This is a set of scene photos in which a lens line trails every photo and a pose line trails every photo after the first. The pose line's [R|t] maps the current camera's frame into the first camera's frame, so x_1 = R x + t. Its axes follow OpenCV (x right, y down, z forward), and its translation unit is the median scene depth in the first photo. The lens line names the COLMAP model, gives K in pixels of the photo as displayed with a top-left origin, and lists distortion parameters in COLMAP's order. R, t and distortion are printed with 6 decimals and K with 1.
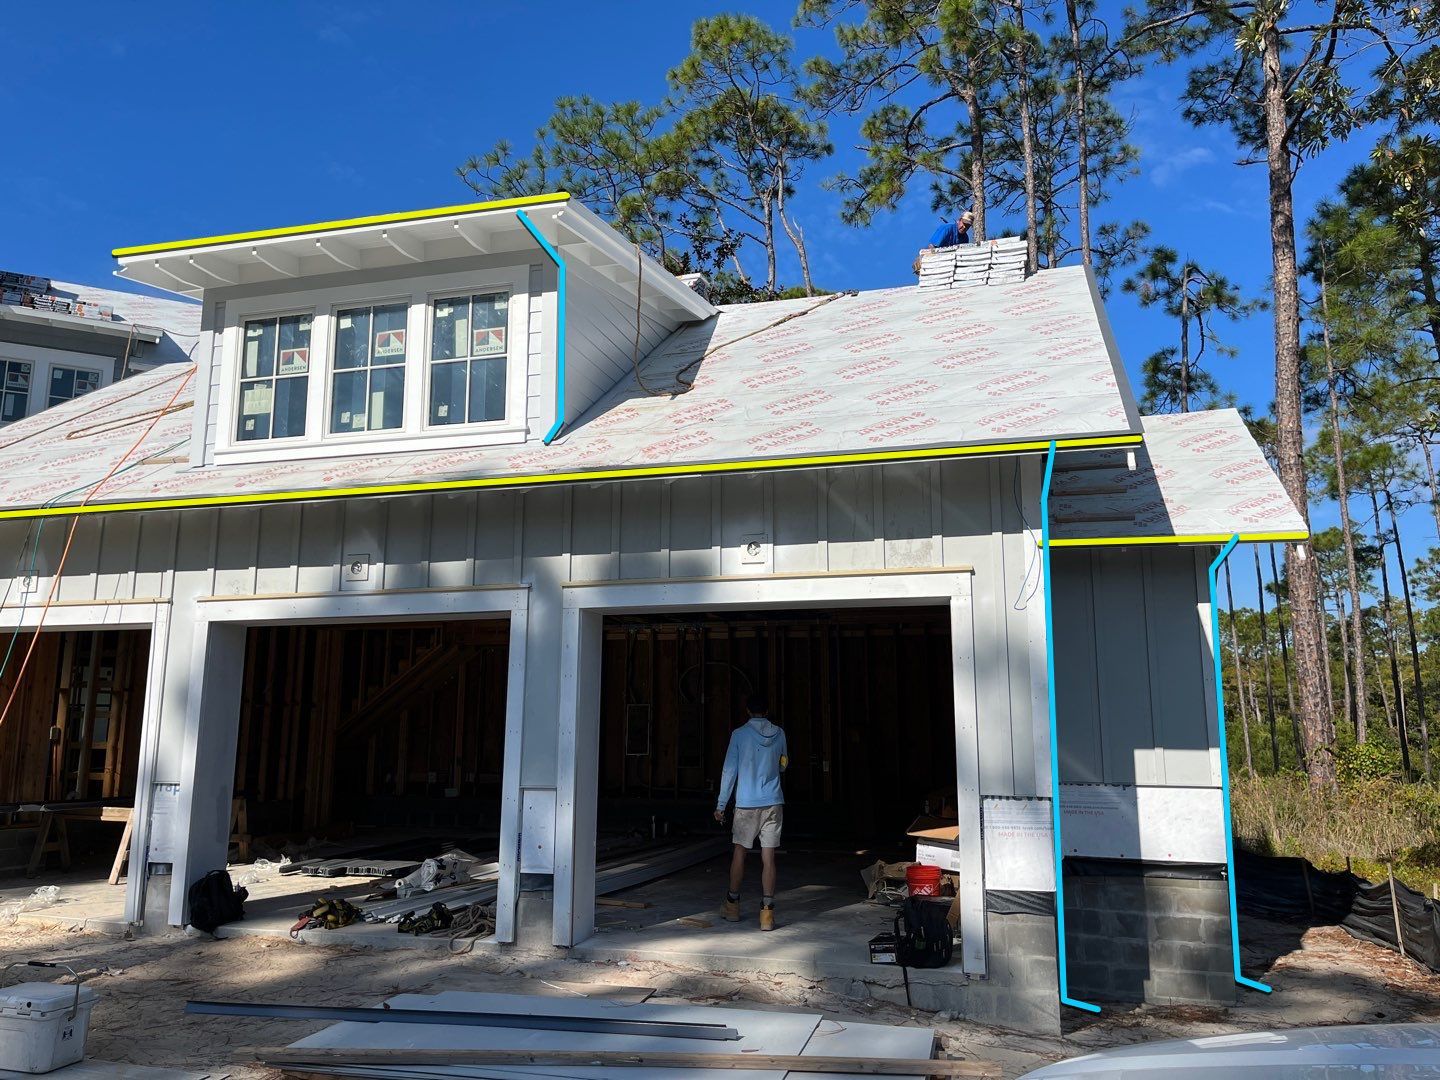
lens RADIAL K [[1091.8, 0, 730.0], [0, 1091.8, 549.4], [0, 0, 1]] dist [0.062714, -0.075763]
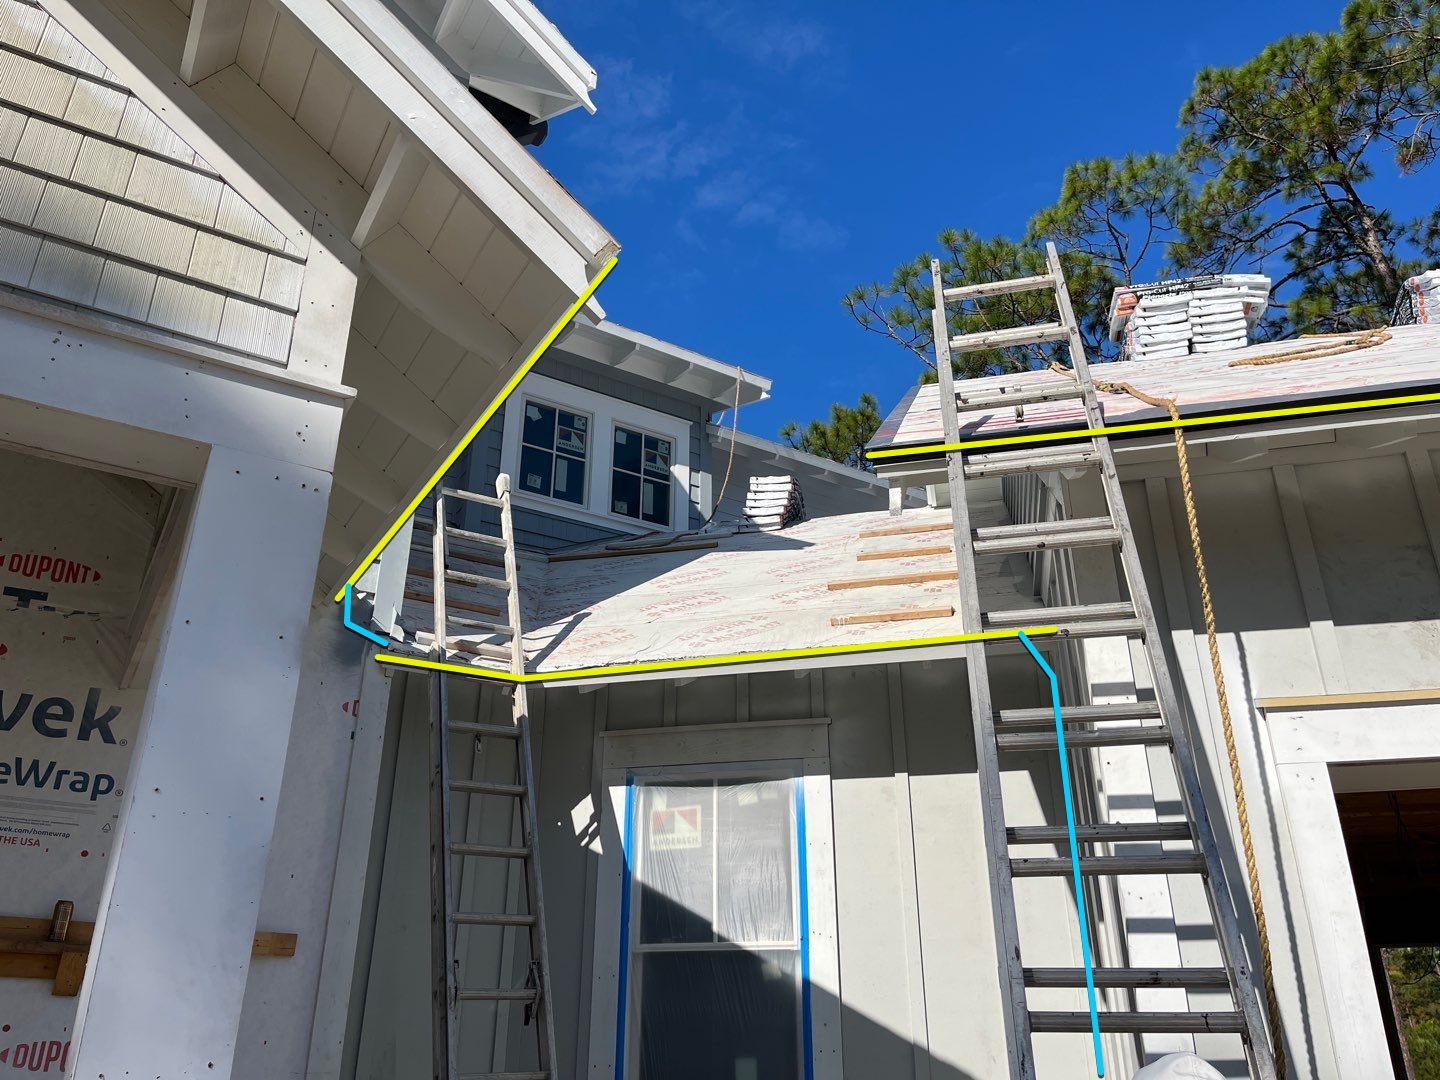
lens RADIAL K [[1091.8, 0, 723.0], [0, 1091.8, 532.8], [0, 0, 1]] dist [0.062714, -0.075763]
pose [[0.998819, 0.021006, 0.043804, -1.024082], [-0.008913, 0.965617, -0.259816, 0.099881], [-0.047756, 0.259119, 0.964664, 0.726987]]
